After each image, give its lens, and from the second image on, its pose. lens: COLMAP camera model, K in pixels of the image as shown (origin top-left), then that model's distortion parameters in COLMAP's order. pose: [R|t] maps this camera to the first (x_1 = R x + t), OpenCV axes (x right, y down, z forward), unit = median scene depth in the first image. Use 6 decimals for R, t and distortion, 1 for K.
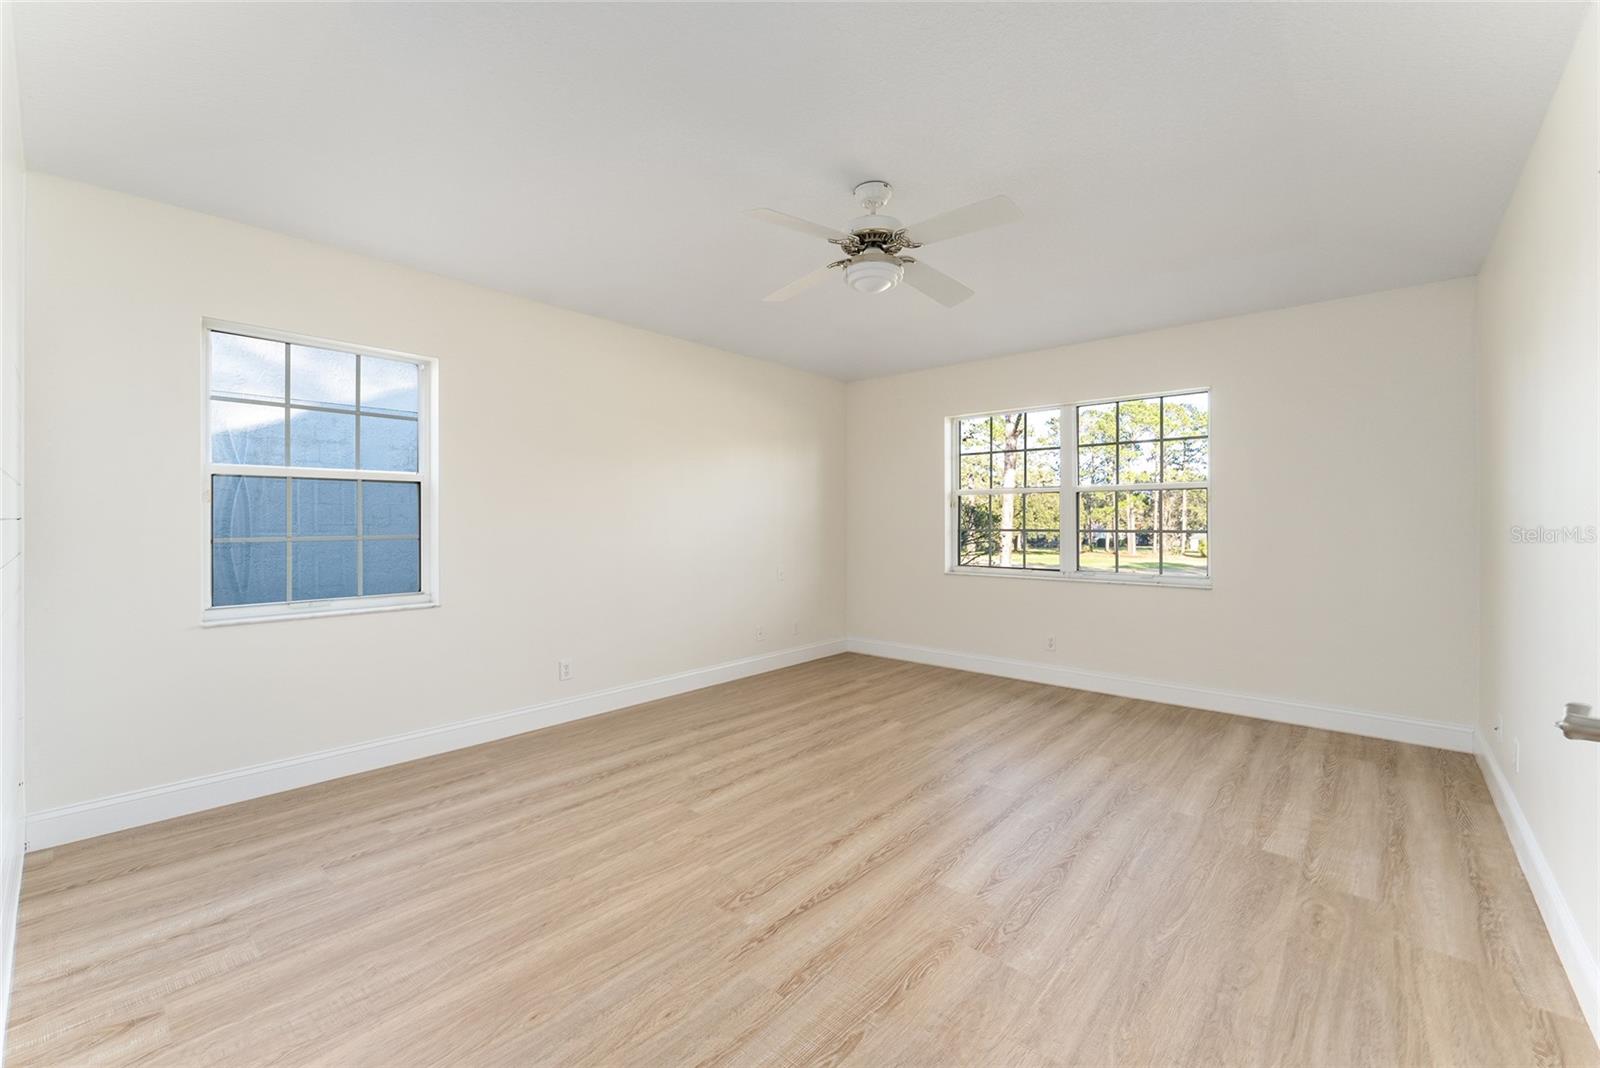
lens RADIAL K [[660.5, 0, 800.0], [0, 660.5, 534.0], [0, 0, 1]] dist [0.000751, 0.000135]
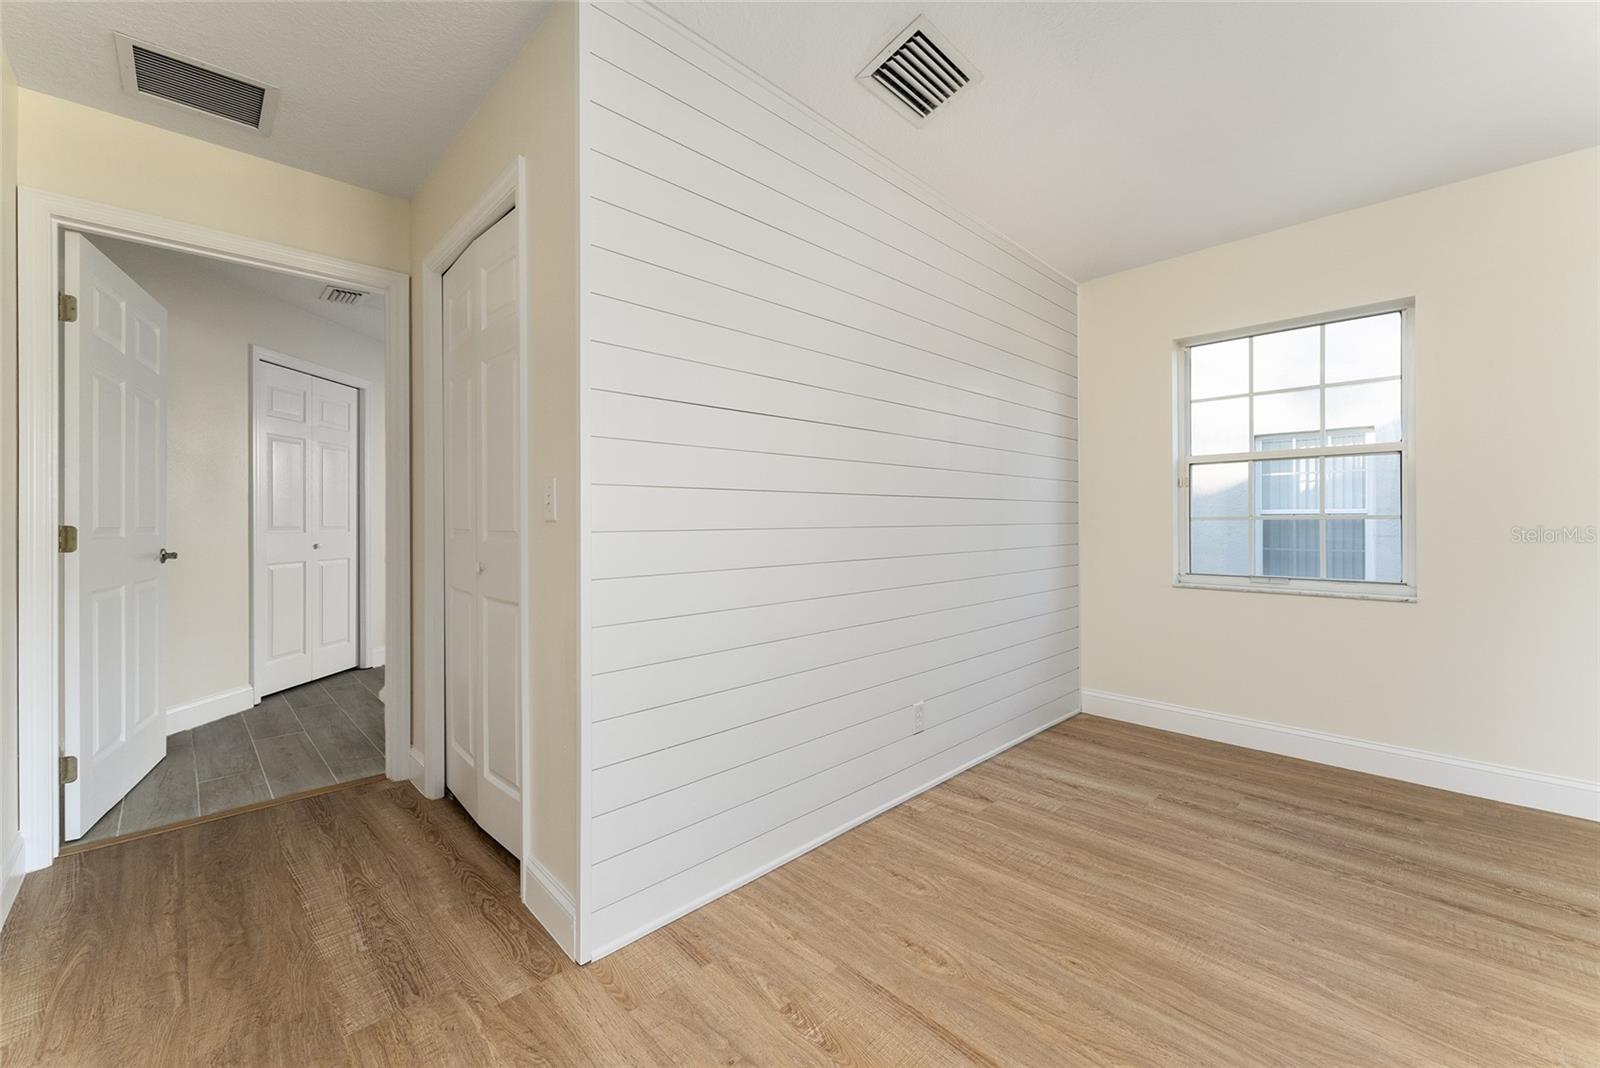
lens RADIAL K [[629.1, 0, 800.0], [0, 629.1, 534.0], [0, 0, 1]] dist [-0.000399, -0.000011]
pose [[-0.068153, 0.018341, -0.997506, 0.413914], [-0.013596, 0.999721, 0.019311, 0.028268], [0.997582, 0.014878, -0.067885, 0.429152]]
